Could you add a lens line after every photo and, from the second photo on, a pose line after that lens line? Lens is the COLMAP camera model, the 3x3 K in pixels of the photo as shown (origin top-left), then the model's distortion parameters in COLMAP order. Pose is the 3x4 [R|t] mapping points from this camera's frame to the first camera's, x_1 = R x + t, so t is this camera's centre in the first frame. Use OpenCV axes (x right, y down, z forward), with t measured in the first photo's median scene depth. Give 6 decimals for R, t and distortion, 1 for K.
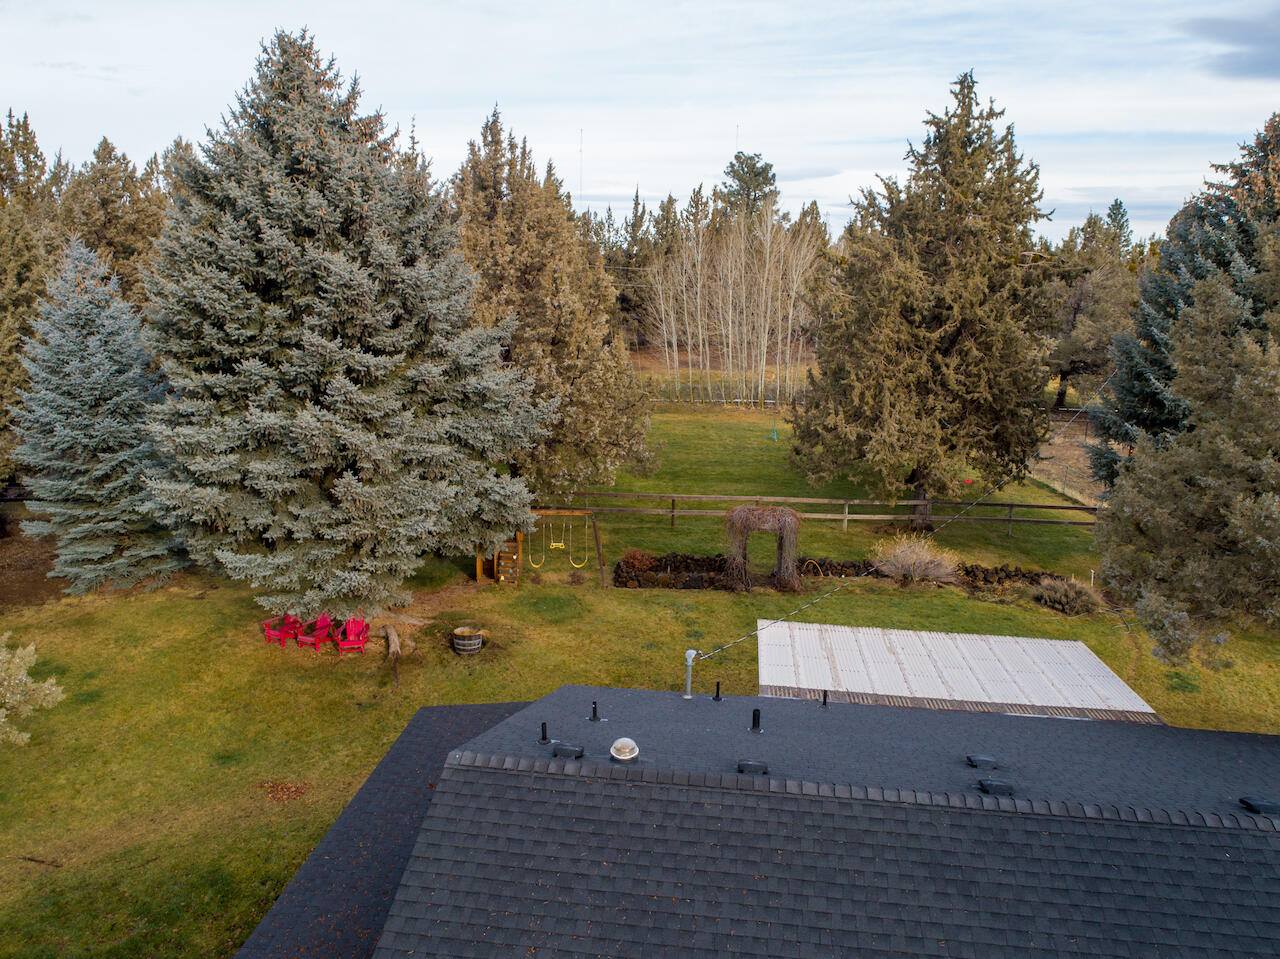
lens RADIAL K [[911.5, 0, 640.0], [0, 911.5, 479.5], [0, 0, 1]] dist [-0.064374, 0.062002]
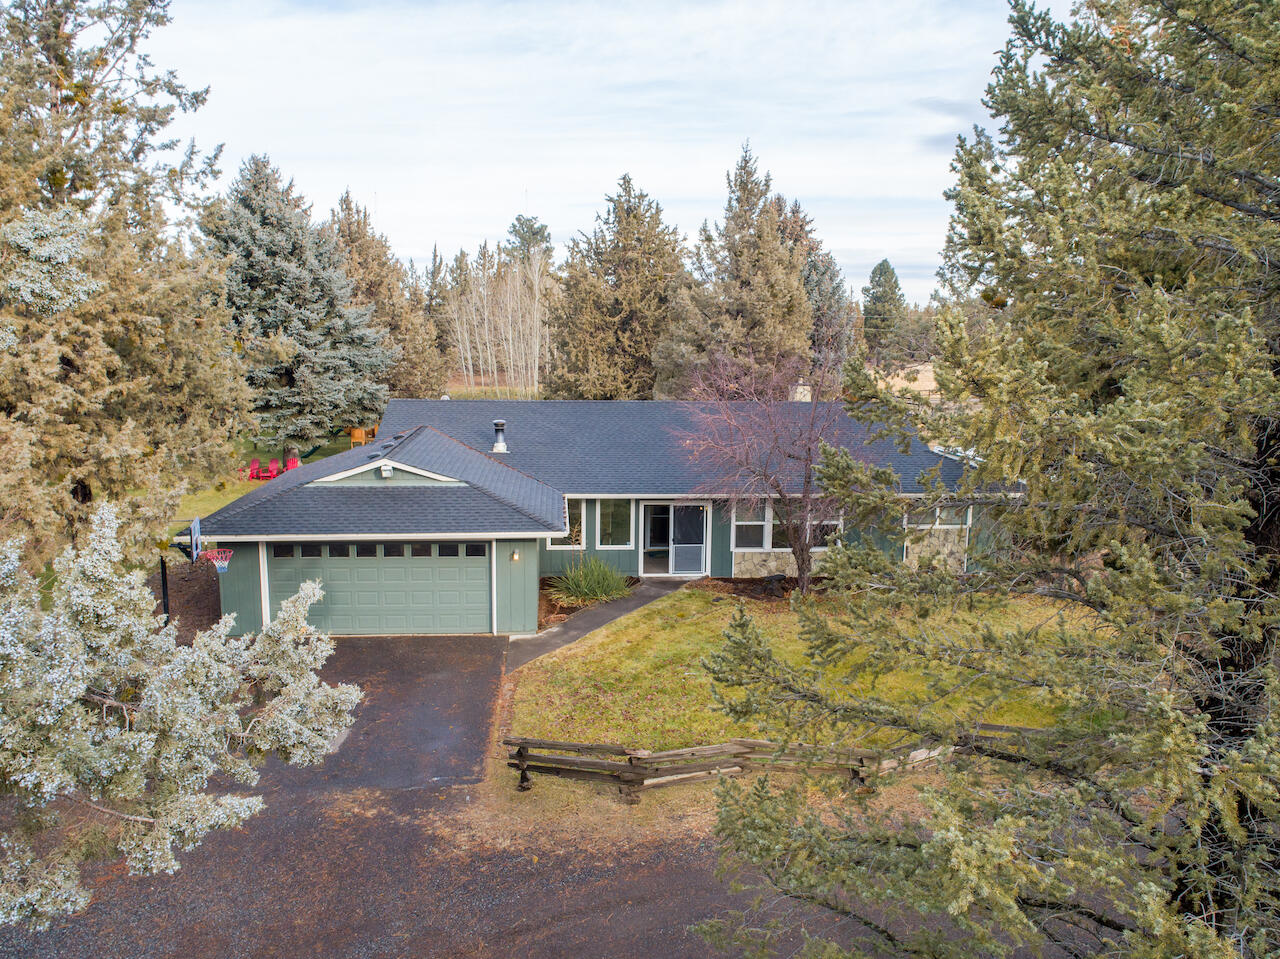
lens RADIAL K [[975.1, 0, 640.0], [0, 975.1, 479.5], [0, 0, 1]] dist [-0.051680, 0.001619]
pose [[0.979286, -0.039933, 0.198506, -0.011563], [0.055864, 0.995594, -0.075314, 0.289930], [-0.194623, 0.084843, 0.977202, -0.811573]]
